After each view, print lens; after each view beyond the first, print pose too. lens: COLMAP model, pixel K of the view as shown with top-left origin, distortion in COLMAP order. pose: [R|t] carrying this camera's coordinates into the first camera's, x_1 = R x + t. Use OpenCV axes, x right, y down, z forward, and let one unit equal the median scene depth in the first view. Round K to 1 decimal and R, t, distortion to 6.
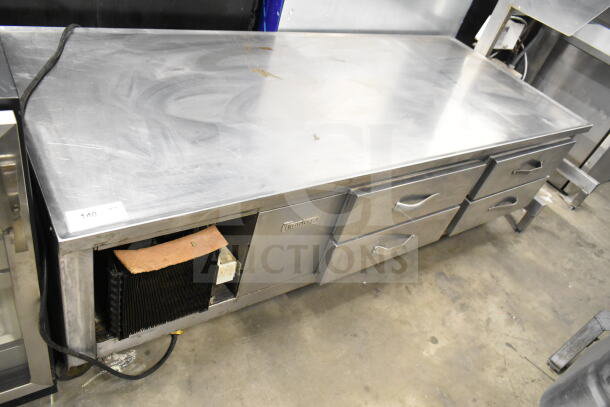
lens RADIAL K [[467.0, 0, 305.0], [0, 467.0, 203.5], [0, 0, 1]] dist [-0.003144, -0.001172]
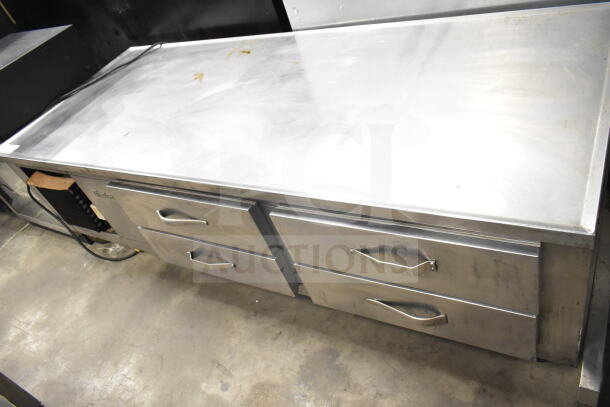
lens RADIAL K [[467.0, 0, 305.0], [0, 467.0, 203.5], [0, 0, 1]] dist [-0.003144, -0.001172]
pose [[0.337525, 0.286658, -0.896607, 1.041574], [-0.229861, 0.948767, 0.216805, -0.268894], [0.912820, 0.132918, 0.386124, 0.761289]]
